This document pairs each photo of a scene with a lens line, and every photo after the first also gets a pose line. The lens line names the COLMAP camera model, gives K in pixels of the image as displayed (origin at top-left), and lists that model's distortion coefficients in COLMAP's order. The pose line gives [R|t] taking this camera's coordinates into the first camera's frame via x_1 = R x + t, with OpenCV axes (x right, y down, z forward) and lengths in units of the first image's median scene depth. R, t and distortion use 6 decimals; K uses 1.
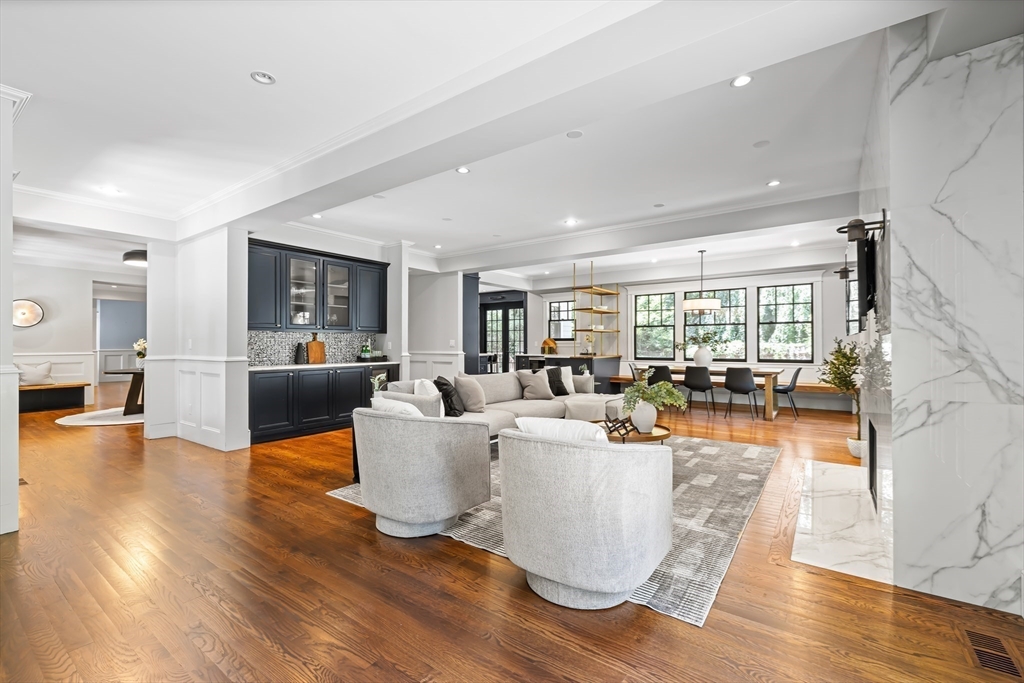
lens RADIAL K [[439.4, 0, 508.0], [0, 439.4, 340.2], [0, 0, 1]] dist [0.000048, -0.000040]
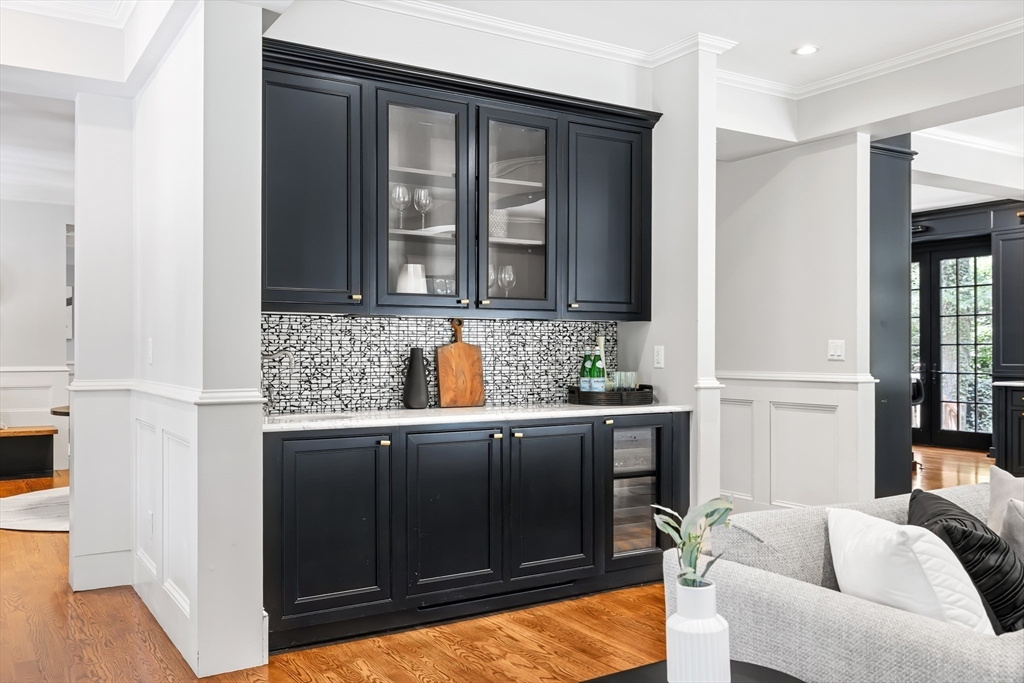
lens RADIAL K [[879.4, 0, 512.0], [0, 879.4, 341.5], [0, 0, 1]] dist [-0.001491, -0.000579]
pose [[0.927998, -0.001980, -0.372580, -0.130613], [0.001156, 0.999996, -0.002434, 0.002574], [0.372583, 0.001828, 0.927997, 0.349628]]
